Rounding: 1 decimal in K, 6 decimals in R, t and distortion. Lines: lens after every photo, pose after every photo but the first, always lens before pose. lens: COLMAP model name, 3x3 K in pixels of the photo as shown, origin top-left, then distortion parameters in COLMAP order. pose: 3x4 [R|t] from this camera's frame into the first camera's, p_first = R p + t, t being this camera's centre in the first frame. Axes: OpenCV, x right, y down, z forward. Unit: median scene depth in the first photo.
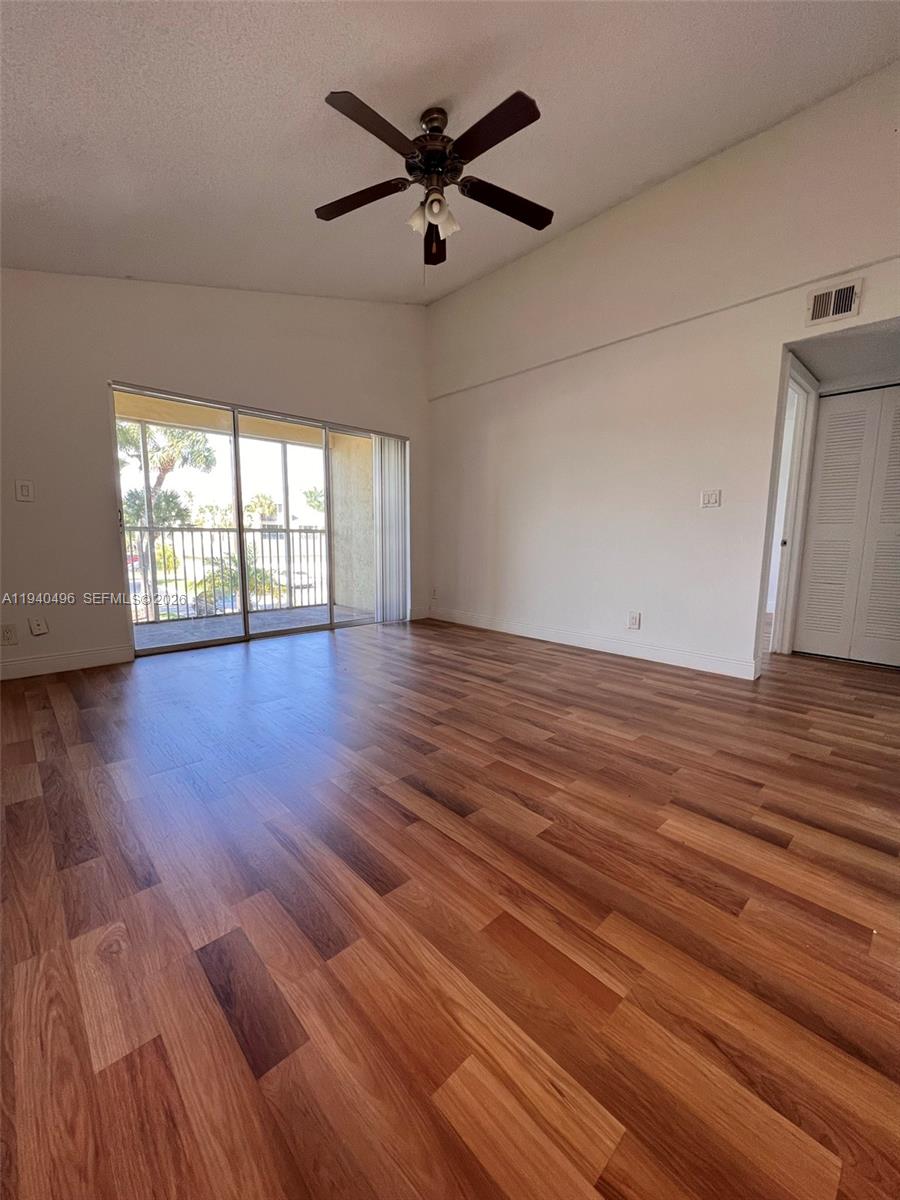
lens RADIAL K [[478.0, 0, 449.6], [0, 478.0, 601.5], [0, 0, 1]] dist [-0.002305, 0.000518]
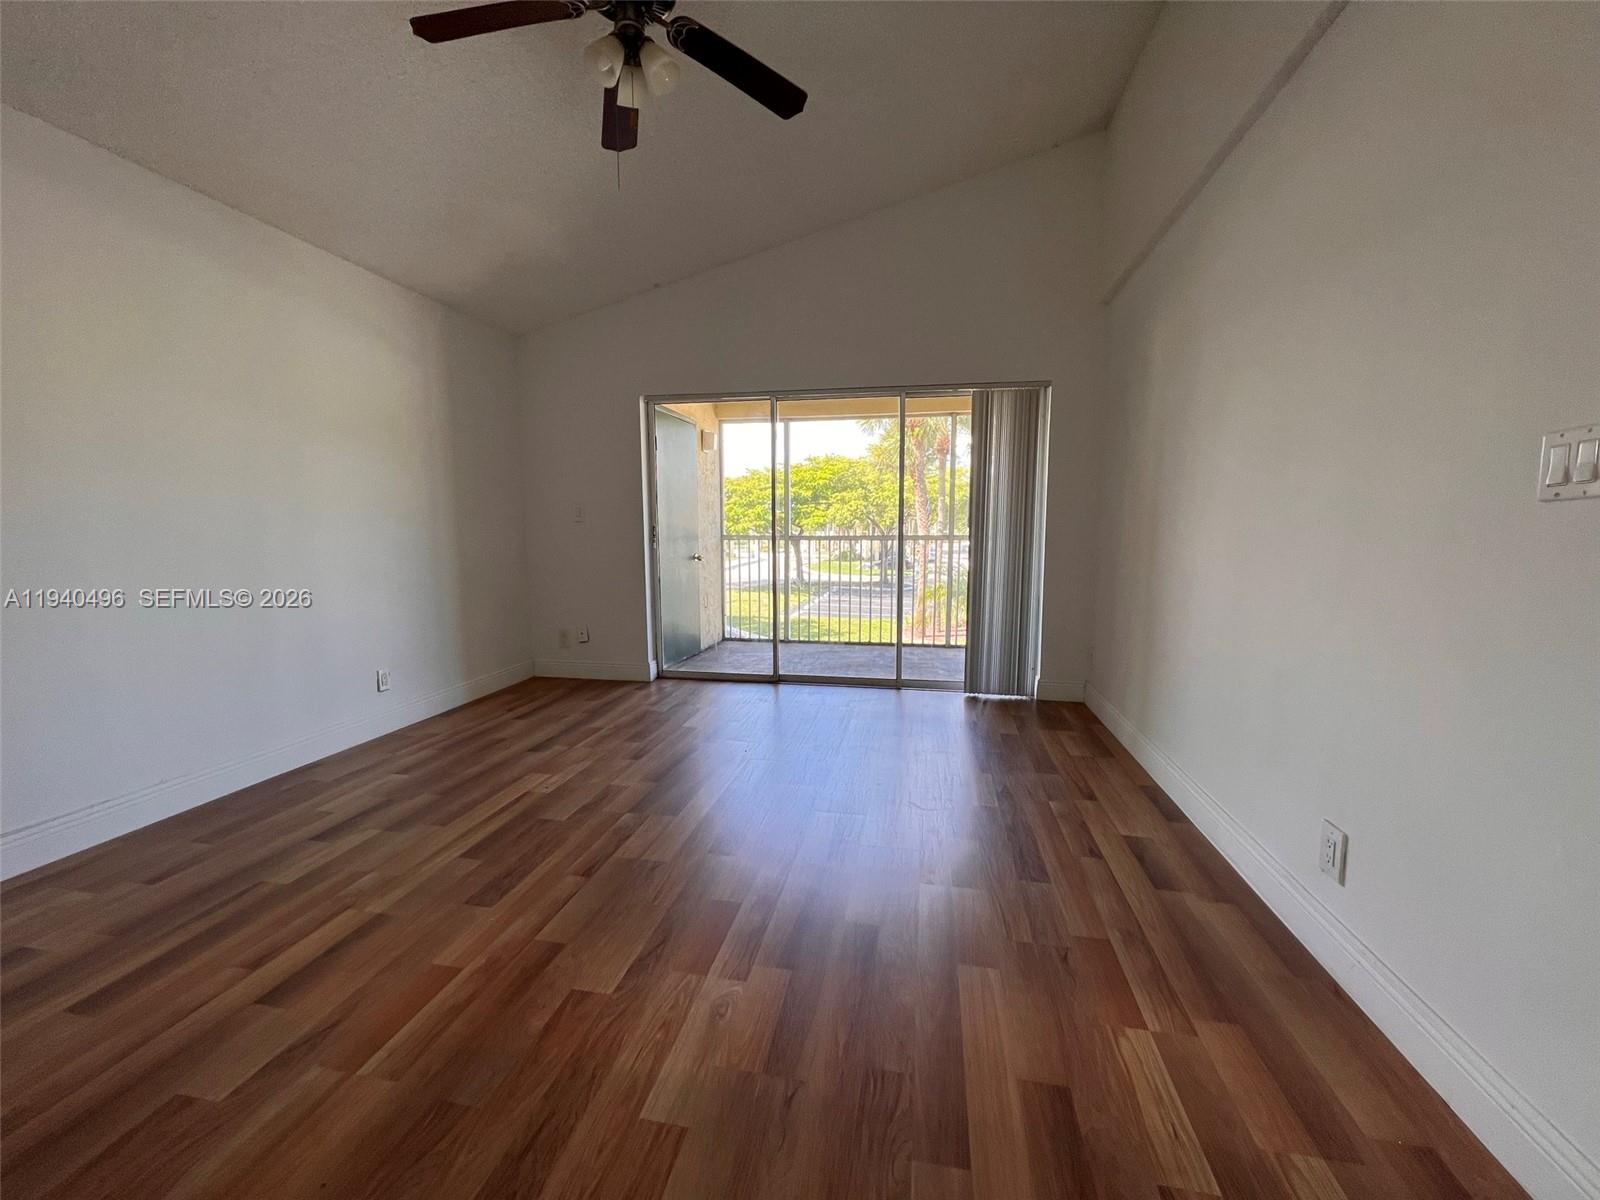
lens RADIAL K [[637.4, 0, 801.1], [0, 637.4, 601.0], [0, 0, 1]] dist [-0.002305, 0.000518]
pose [[0.582436, 0.087039, -0.808204, 0.969401], [-0.104192, 0.994043, 0.031966, -0.196700], [0.806172, 0.065590, 0.588035, 0.862050]]
